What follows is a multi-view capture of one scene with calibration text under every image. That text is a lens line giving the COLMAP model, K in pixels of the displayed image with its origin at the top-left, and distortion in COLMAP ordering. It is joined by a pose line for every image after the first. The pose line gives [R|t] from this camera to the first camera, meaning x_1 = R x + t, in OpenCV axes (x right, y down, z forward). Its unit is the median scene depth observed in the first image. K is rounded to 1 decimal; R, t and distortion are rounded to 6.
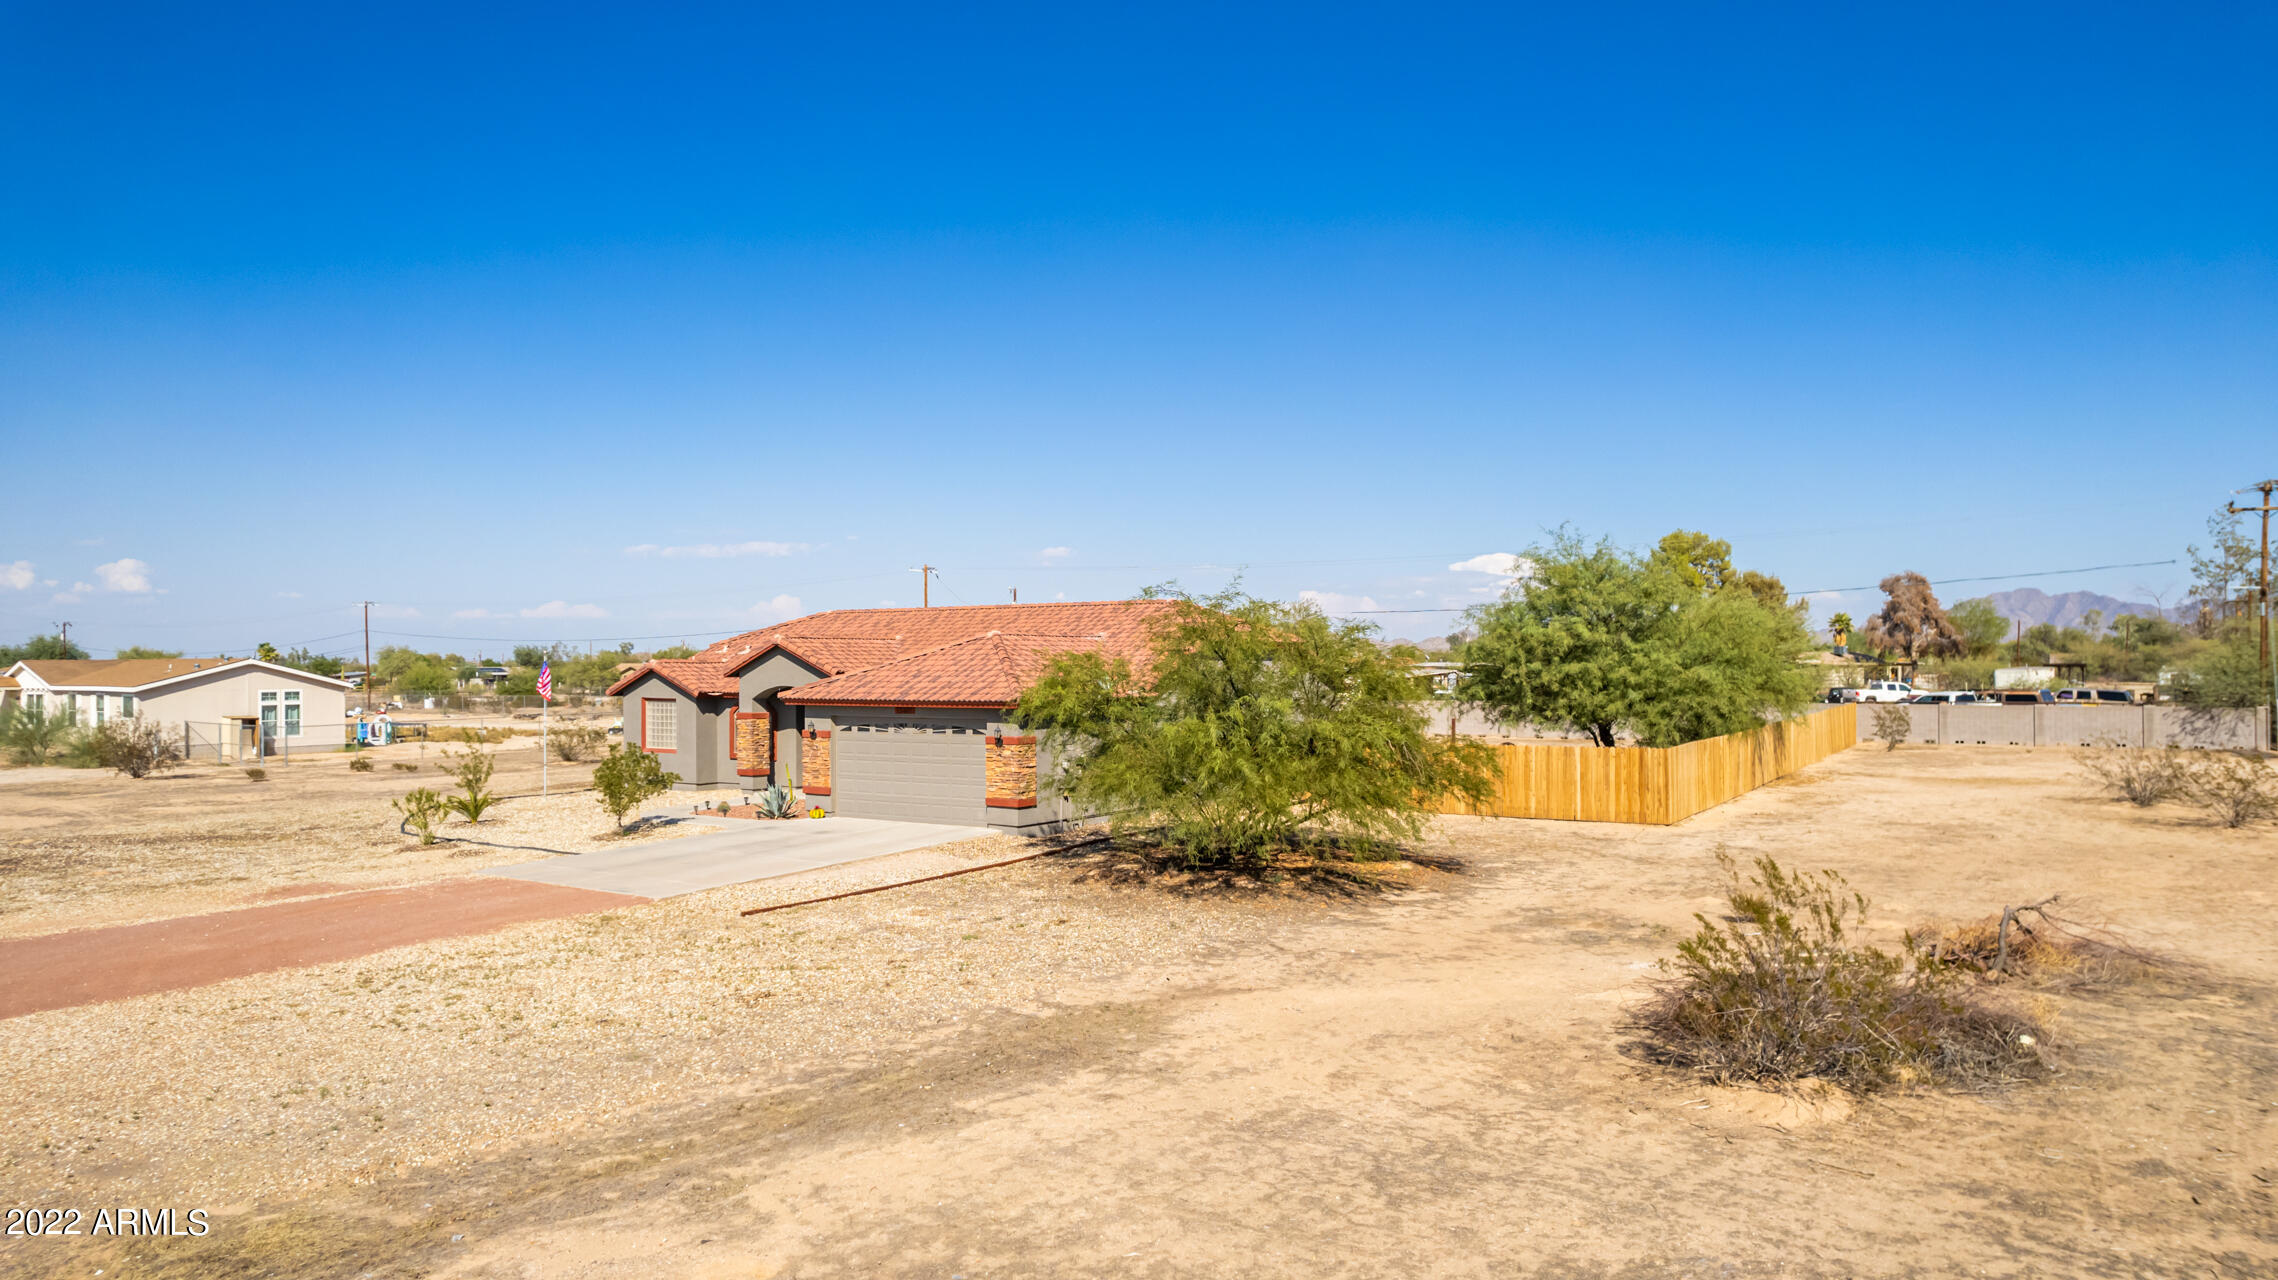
lens RADIAL K [[1456.5, 0, 1141.7], [0, 1456.5, 634.6], [0, 0, 1]] dist [-0.071489, 0.062371]
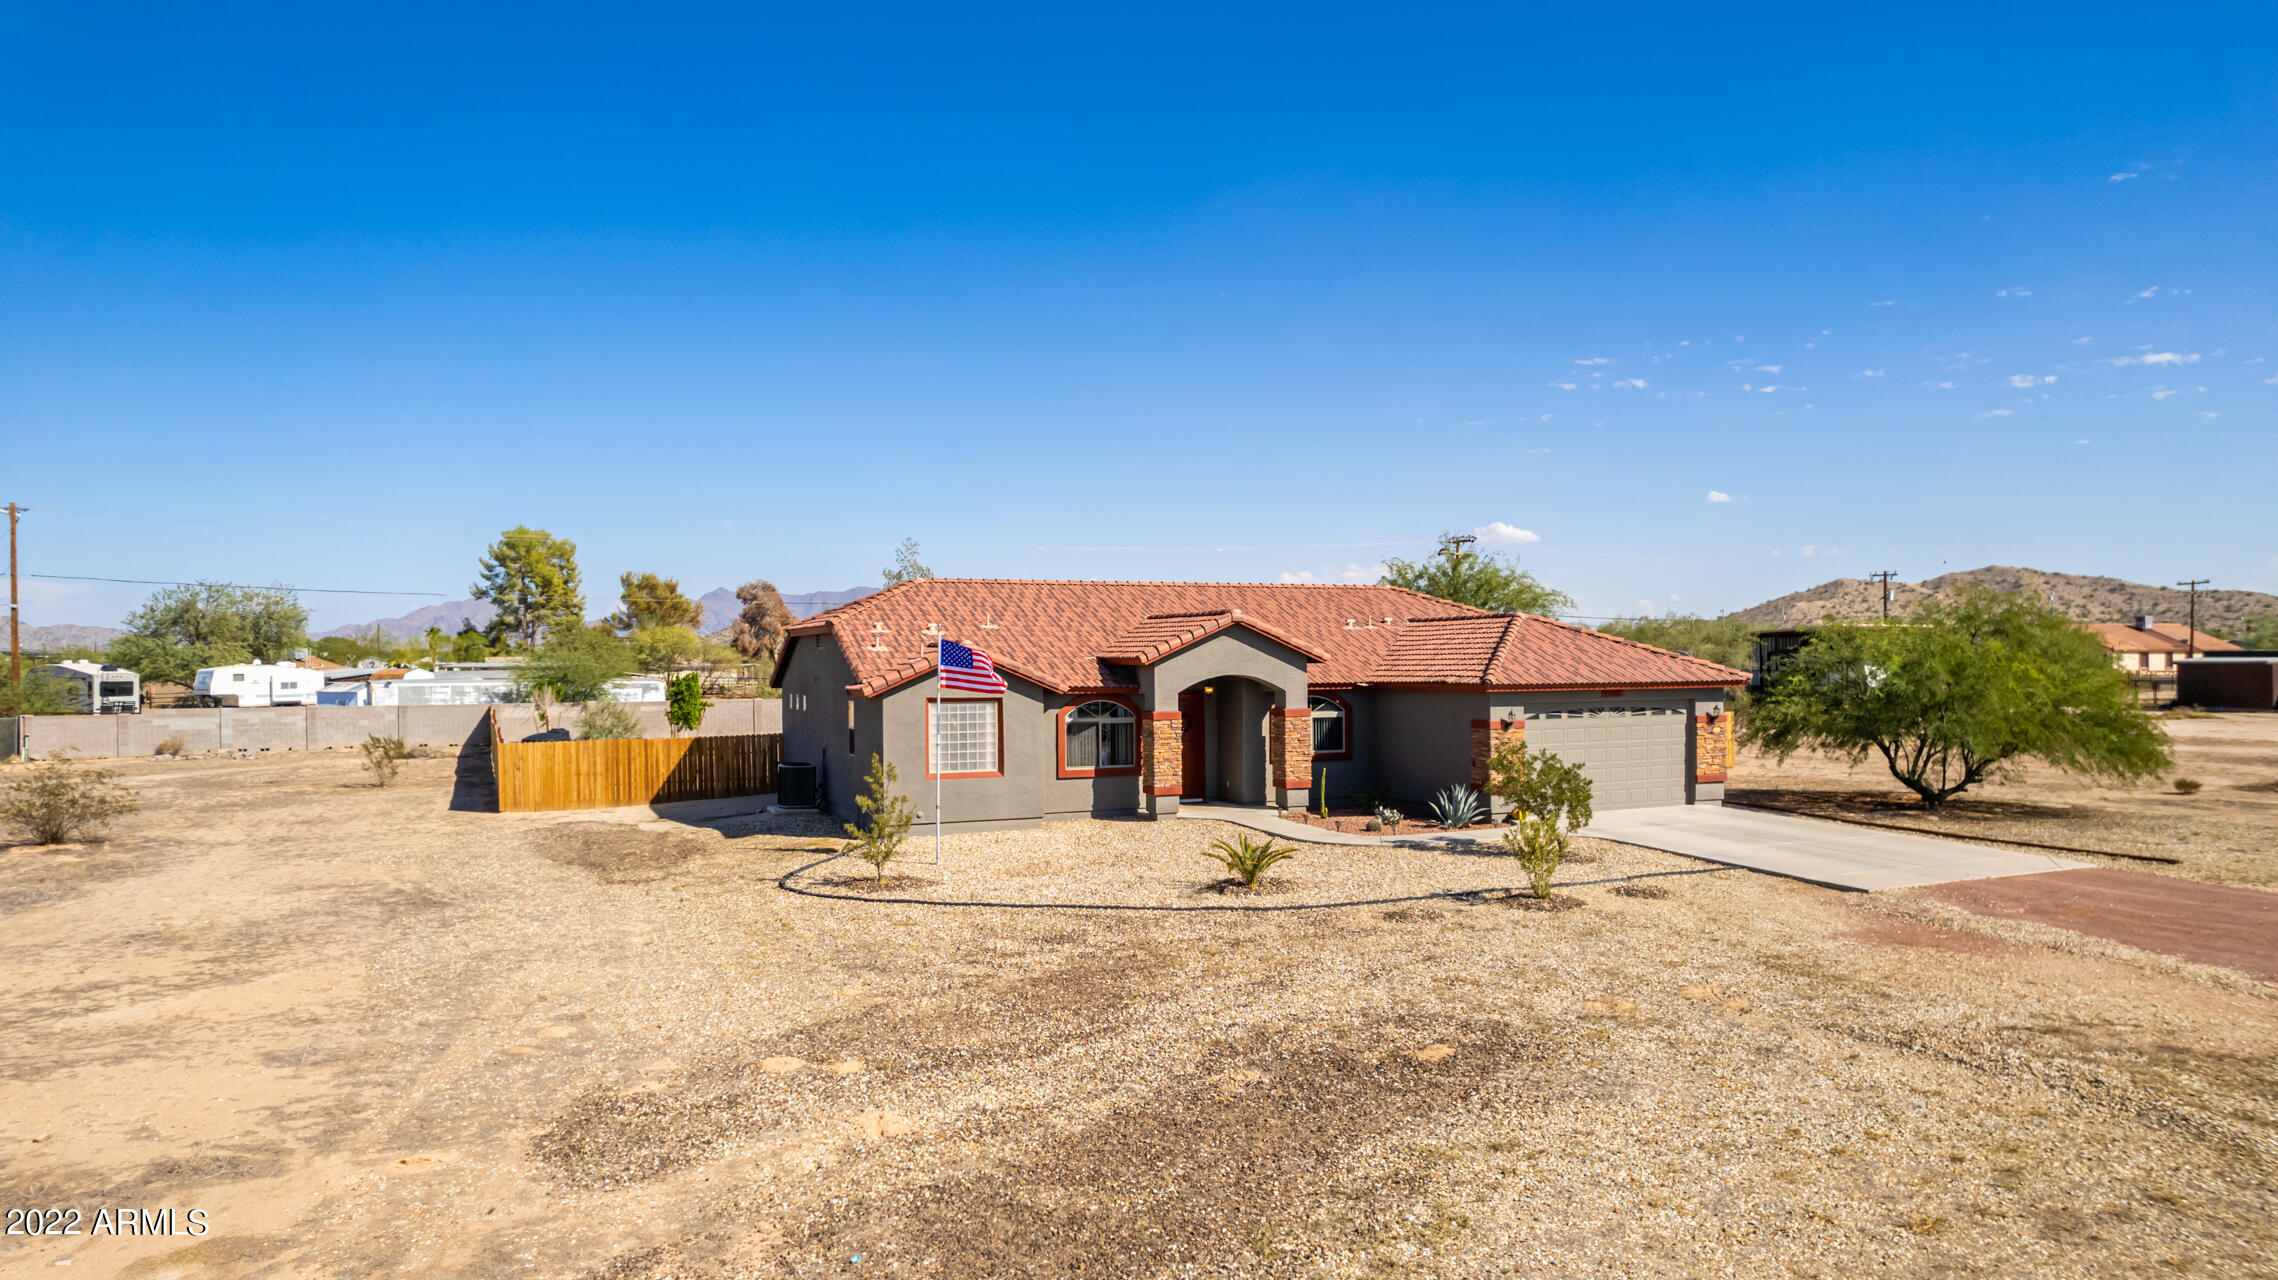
lens RADIAL K [[1456.5, 0, 1149.8], [0, 1456.5, 653.2], [0, 0, 1]] dist [-0.071489, 0.062371]
pose [[0.543113, 0.004367, 0.839648, -1.086952], [-0.011327, 0.999934, 0.002126, 0.026325], [-0.839583, -0.010665, 0.543127, 0.713586]]
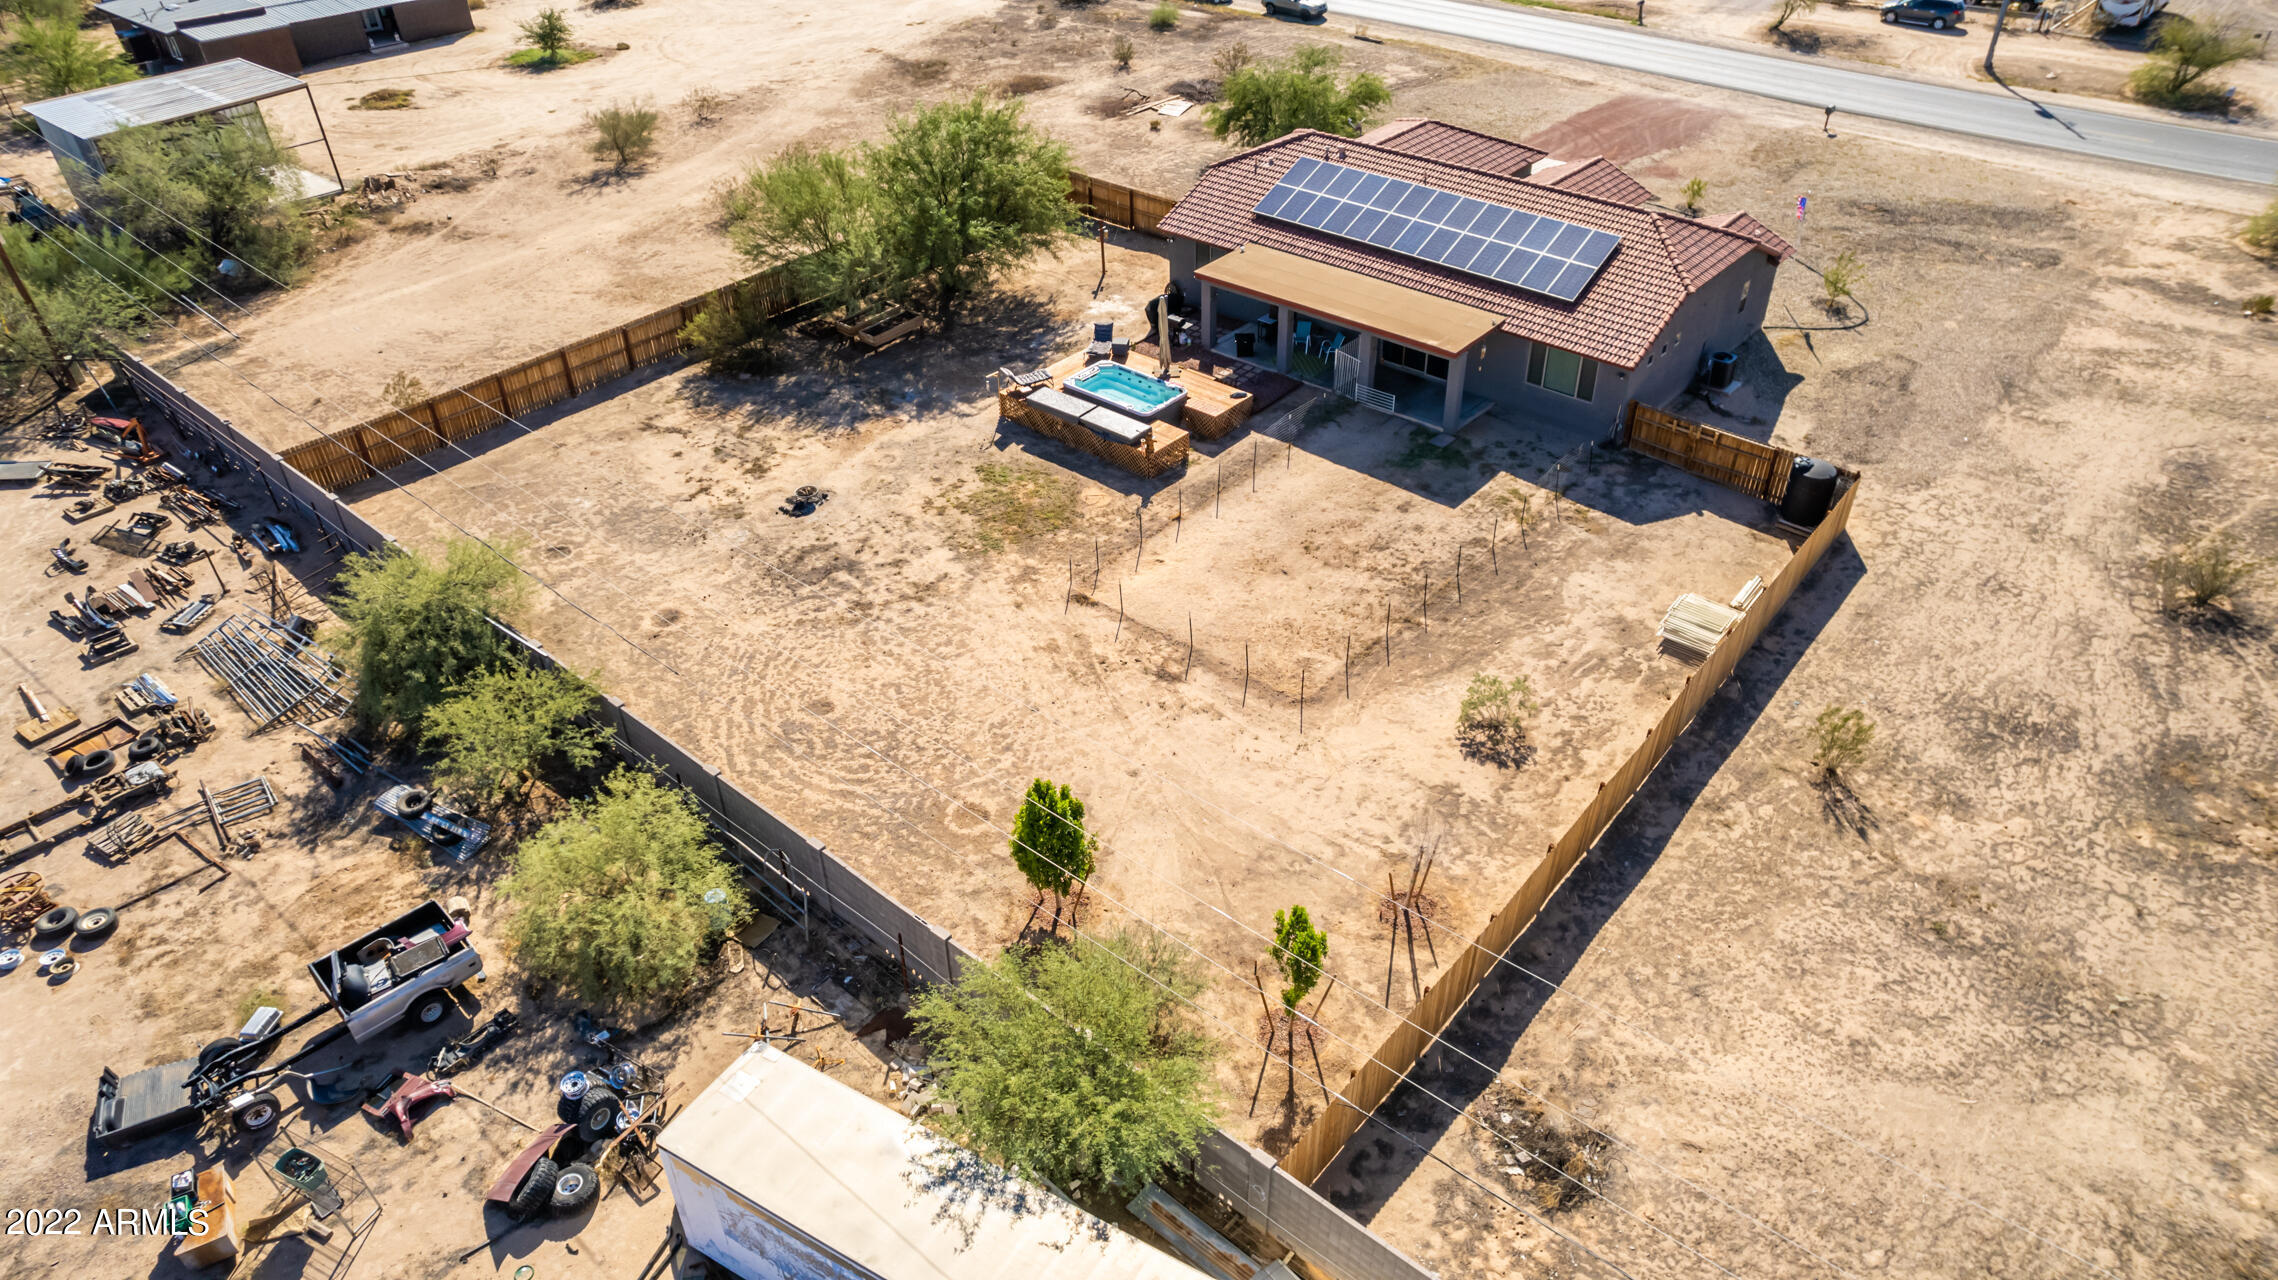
lens RADIAL K [[1456.5, 0, 1148.7], [0, 1456.5, 656.8], [0, 0, 1]] dist [-0.071489, 0.062371]
pose [[-0.992058, -0.058913, 0.111135, -0.005114], [0.016815, 0.813491, 0.581335, -0.481414], [-0.124656, 0.578586, -0.806039, 2.825007]]
